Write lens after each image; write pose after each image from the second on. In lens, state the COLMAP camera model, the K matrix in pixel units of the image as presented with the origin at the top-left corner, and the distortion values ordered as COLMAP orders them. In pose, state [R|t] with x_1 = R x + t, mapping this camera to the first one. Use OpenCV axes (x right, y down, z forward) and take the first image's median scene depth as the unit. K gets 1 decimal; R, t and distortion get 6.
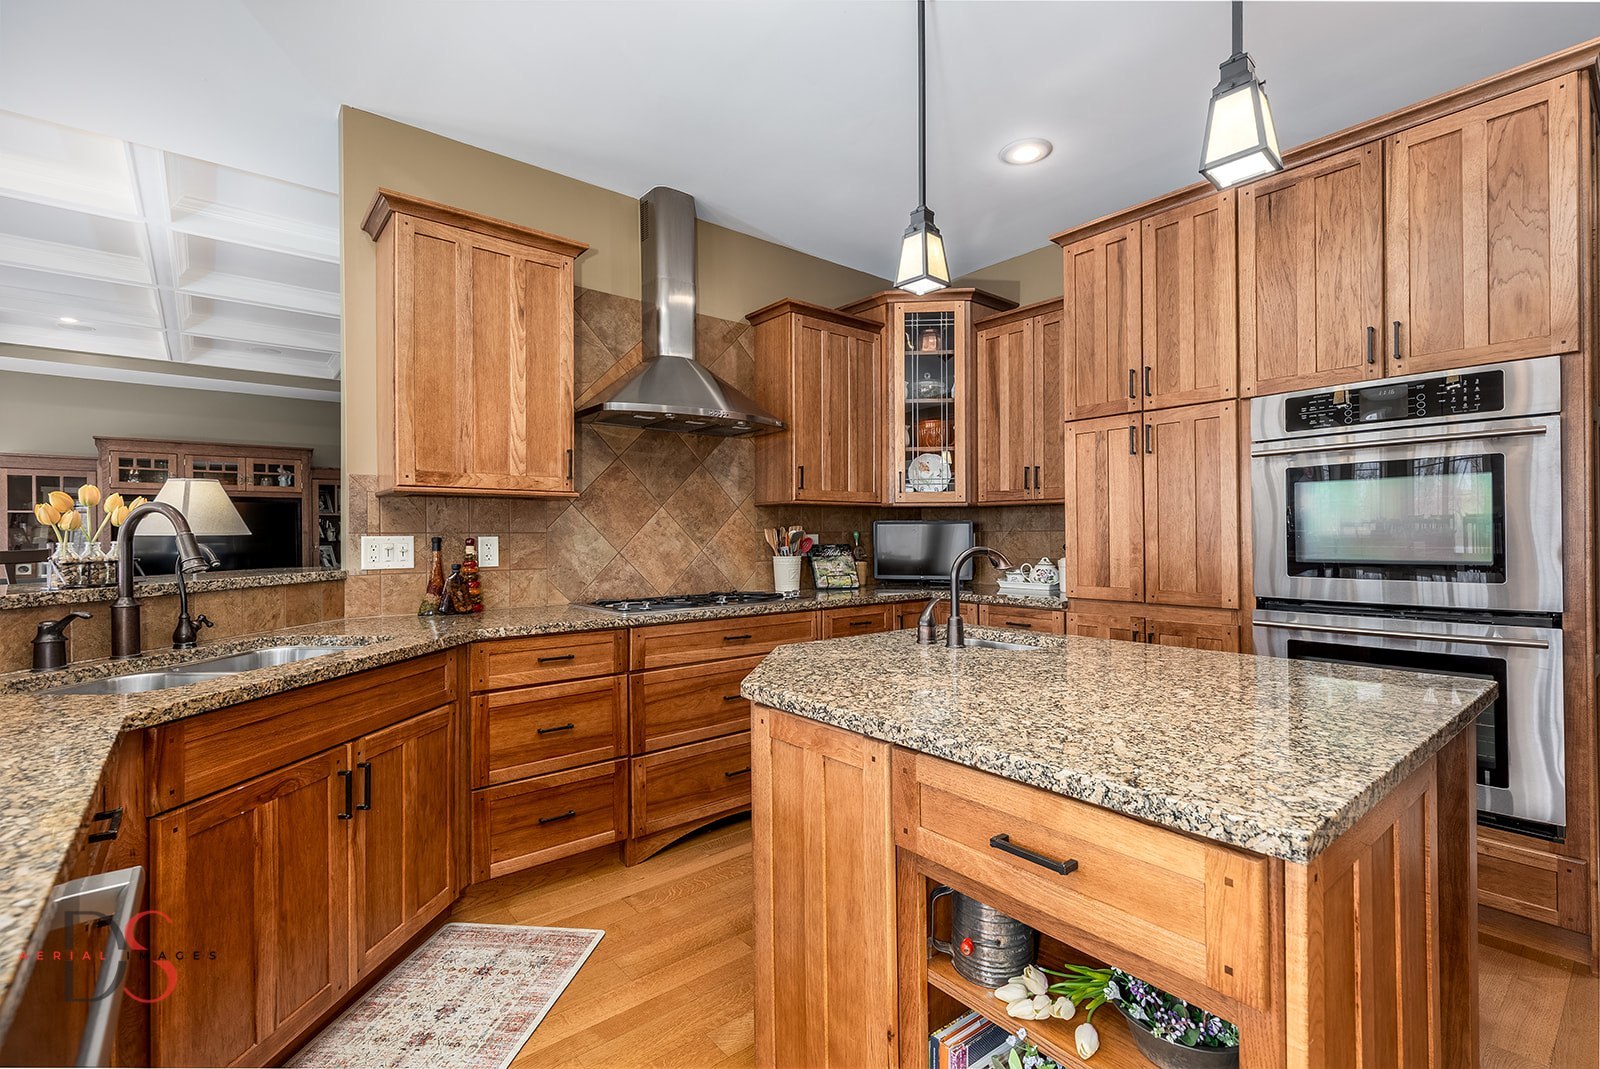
lens RADIAL K [[713.8, 0, 814.3], [0, 713.8, 534.9], [0, 0, 1]] dist [-0.001778, 0.001283]
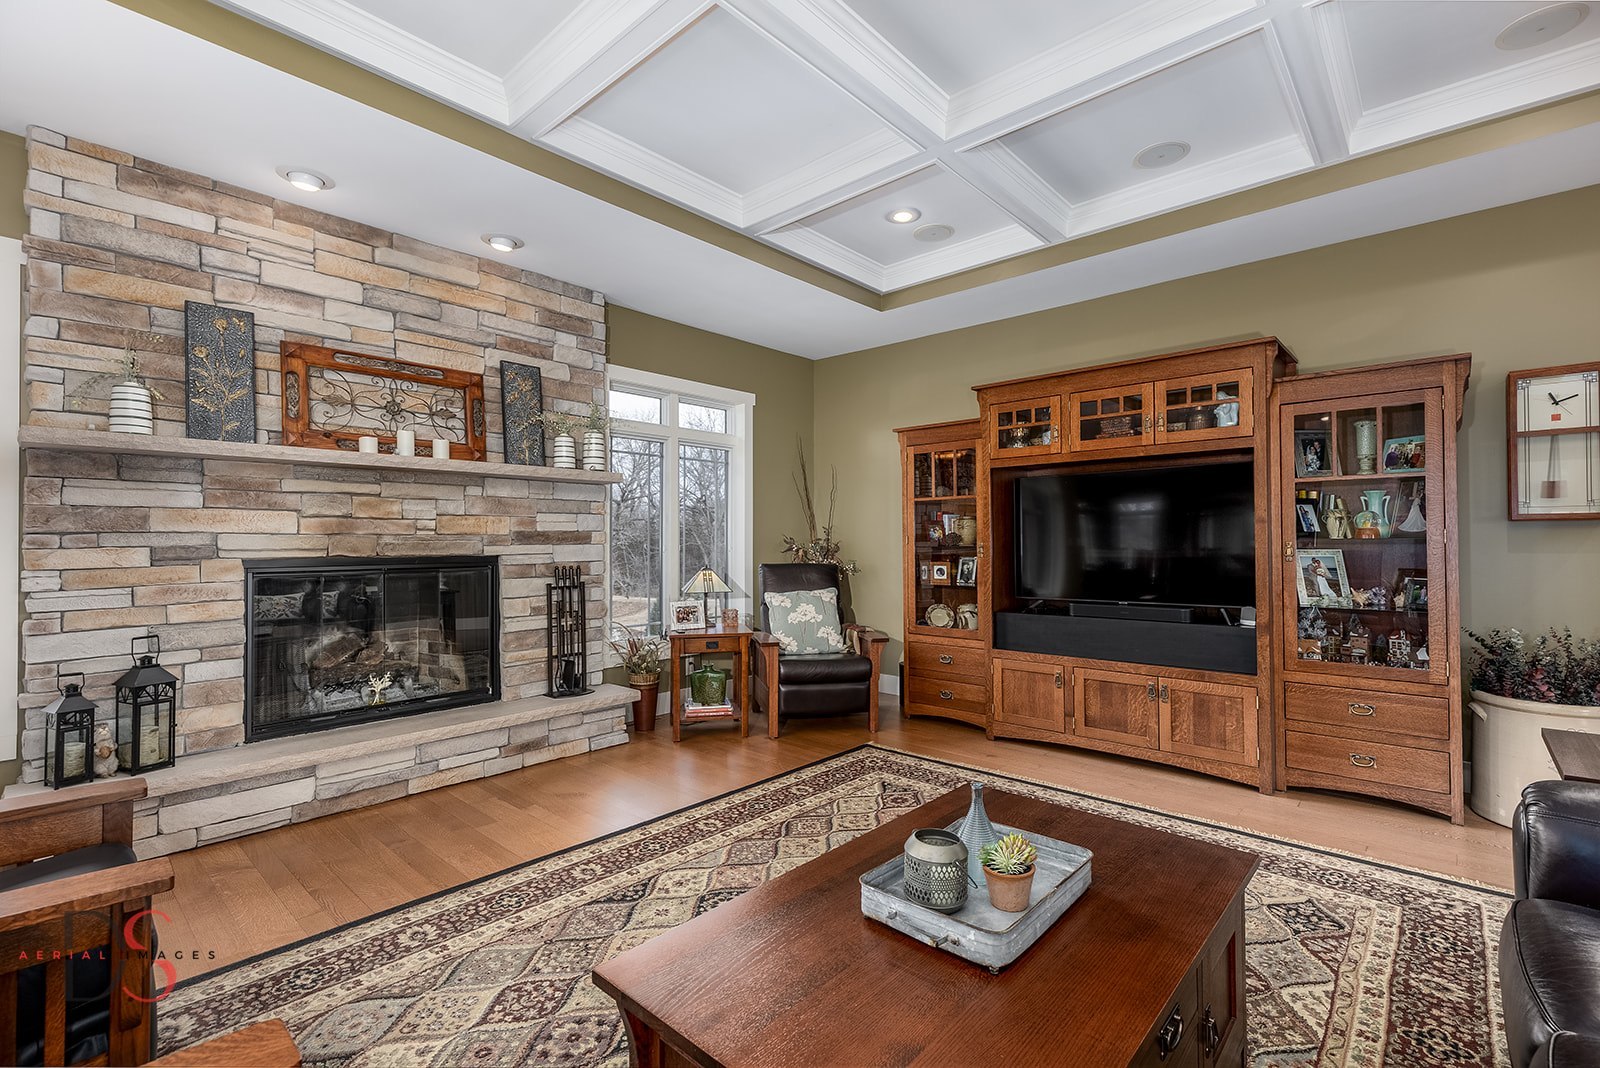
lens RADIAL K [[713.8, 0, 810.5], [0, 713.8, 530.9], [0, 0, 1]] dist [-0.001778, 0.001283]
pose [[0.135235, -0.003376, -0.990808, -0.302988], [0.003372, 0.999990, -0.002947, 0.003827], [0.990808, -0.002942, 0.135245, 0.670862]]
